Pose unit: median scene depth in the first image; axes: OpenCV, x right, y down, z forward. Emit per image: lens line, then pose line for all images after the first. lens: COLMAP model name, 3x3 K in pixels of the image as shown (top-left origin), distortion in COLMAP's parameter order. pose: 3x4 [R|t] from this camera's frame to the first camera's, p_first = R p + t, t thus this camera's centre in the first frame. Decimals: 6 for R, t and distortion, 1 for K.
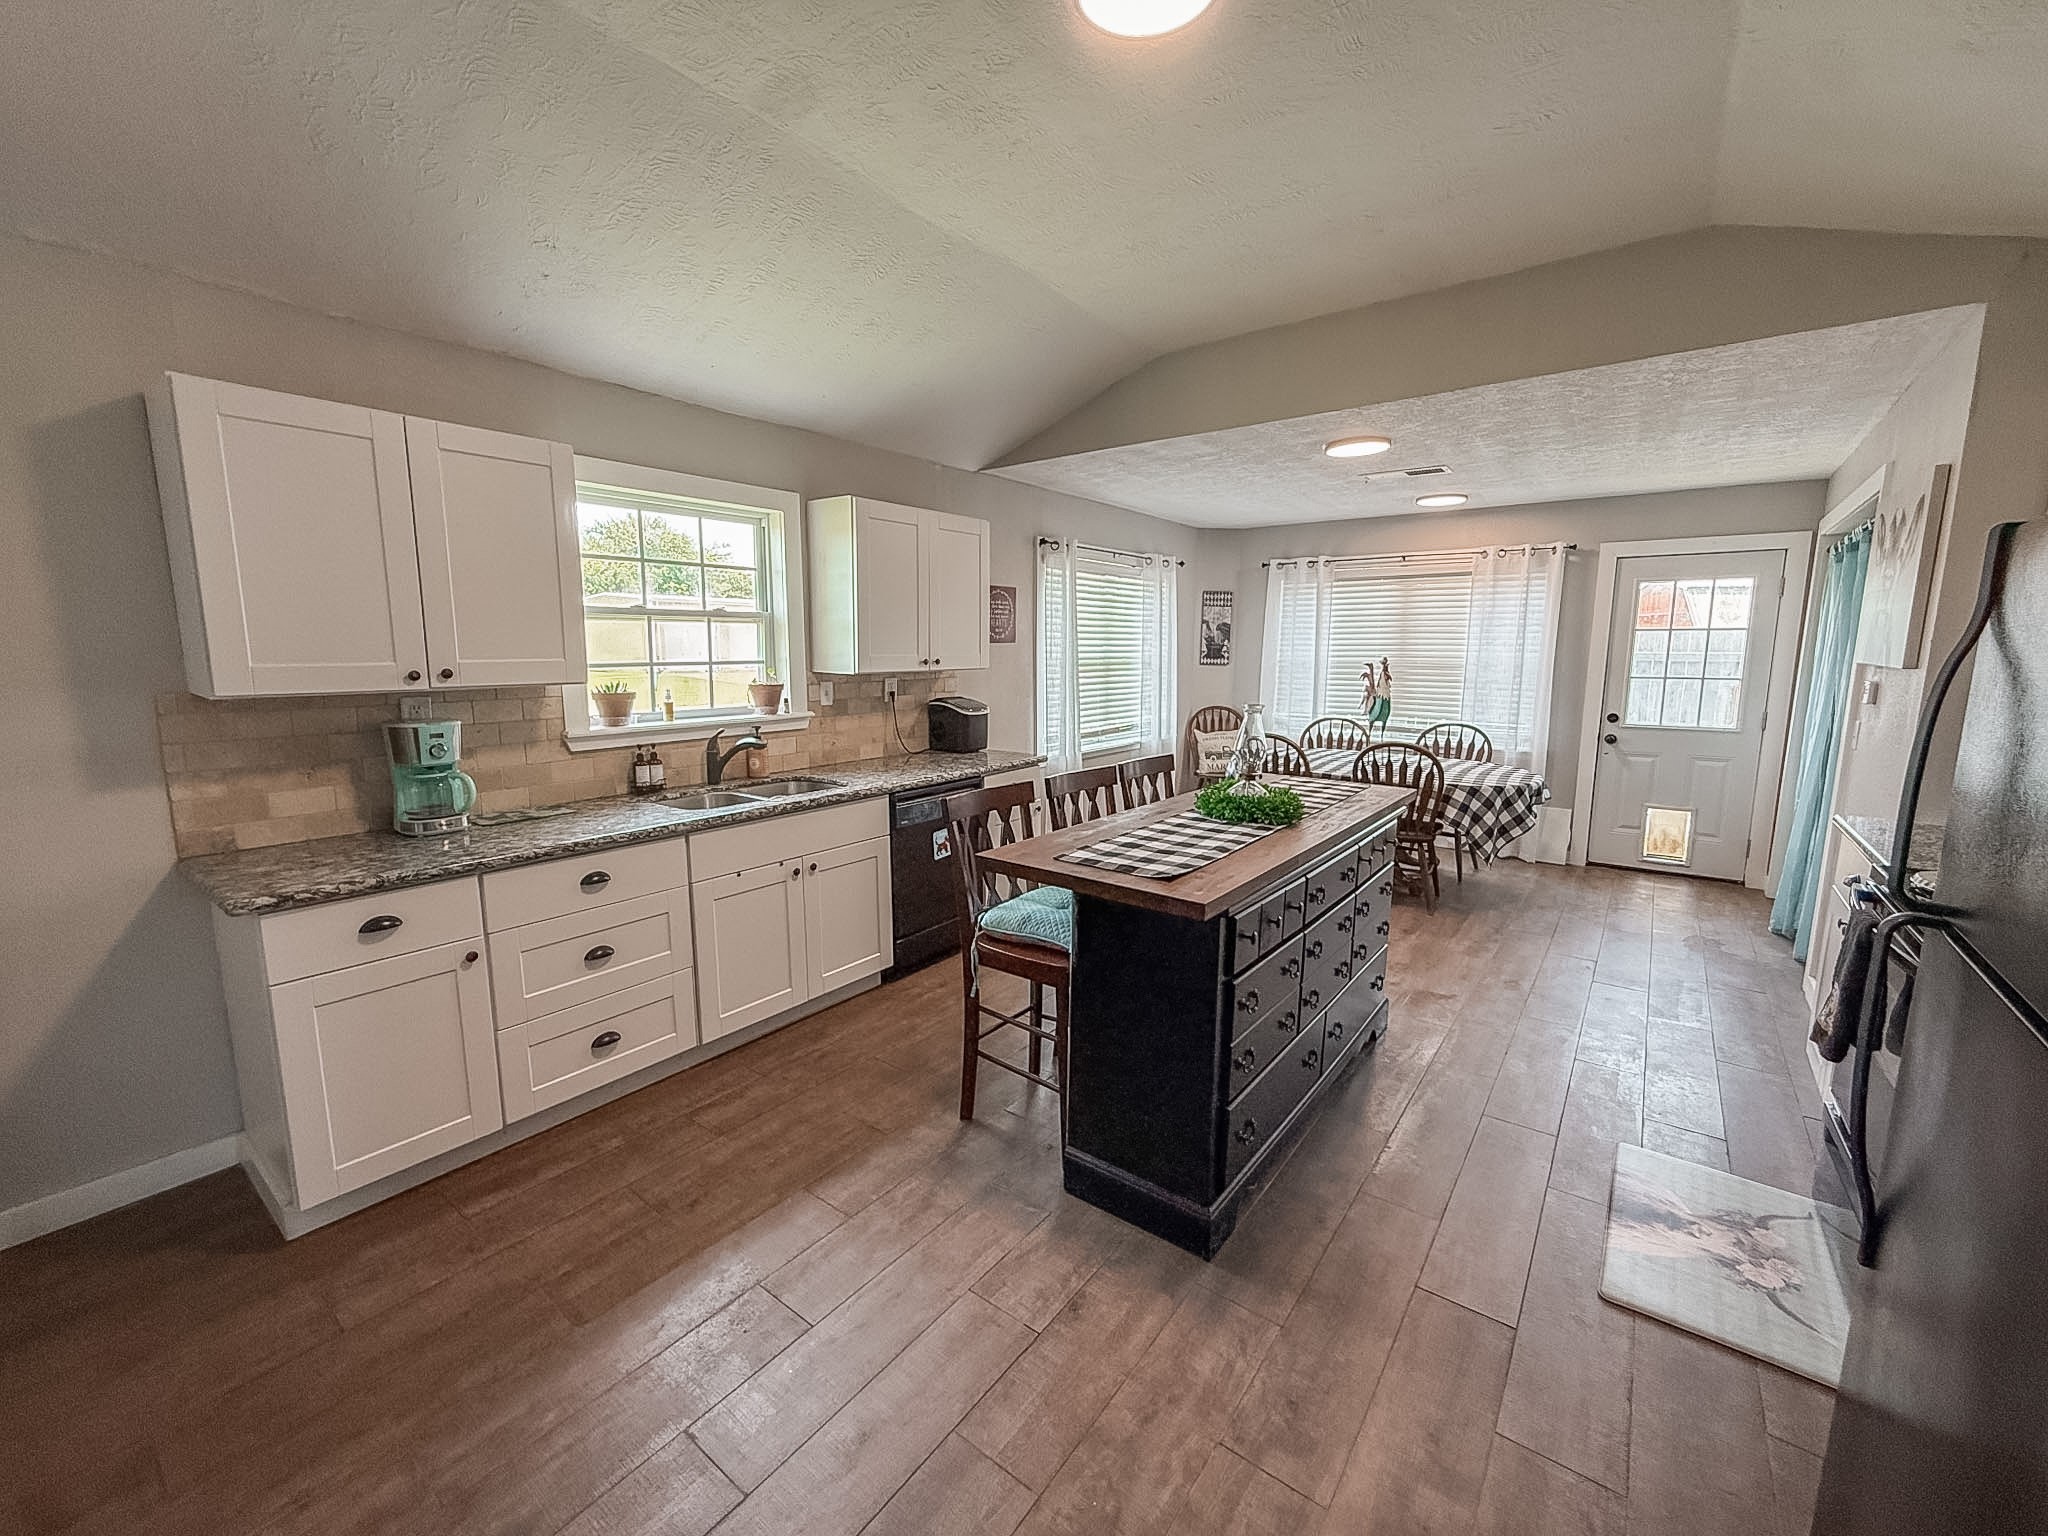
lens RADIAL K [[825.4, 0, 1024.0], [0, 825.4, 768.0], [0, 0, 1]] dist [0.001799, 0.000209]
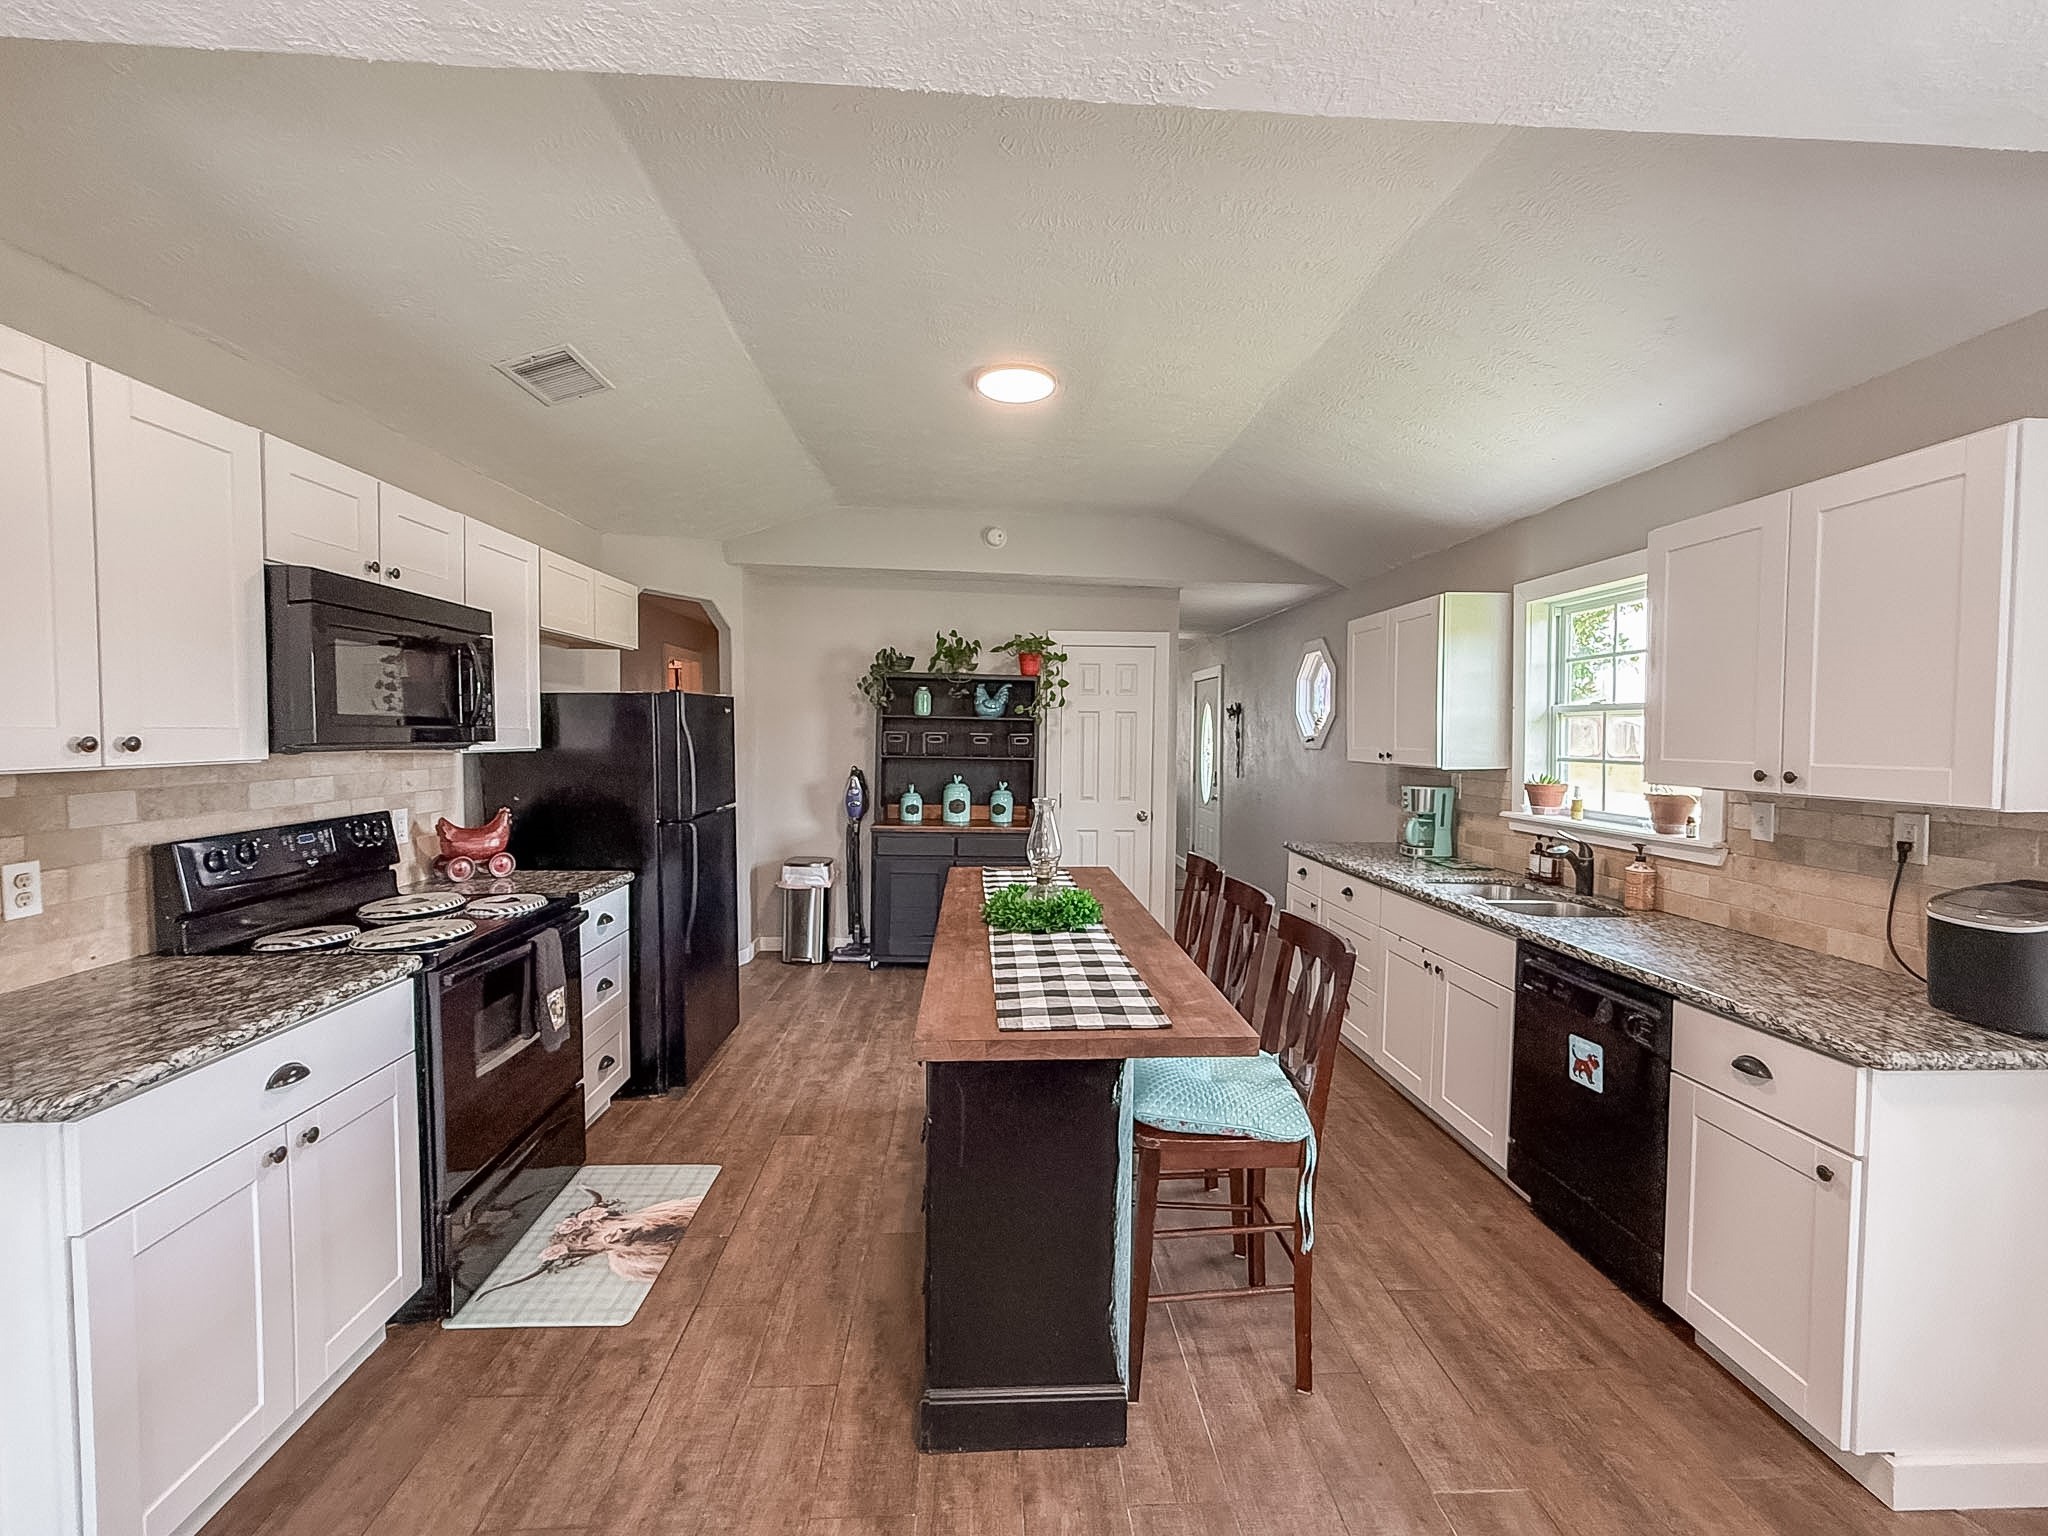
lens RADIAL K [[846.6, 0, 1024.0], [0, 846.6, 768.0], [0, 0, 1]] dist [-0.000841, -0.000003]
pose [[-0.762278, 0.016339, -0.647043, 0.582191], [-0.109566, 0.981997, 0.153876, -0.163087], [0.637908, 0.188191, -0.746764, 1.087253]]
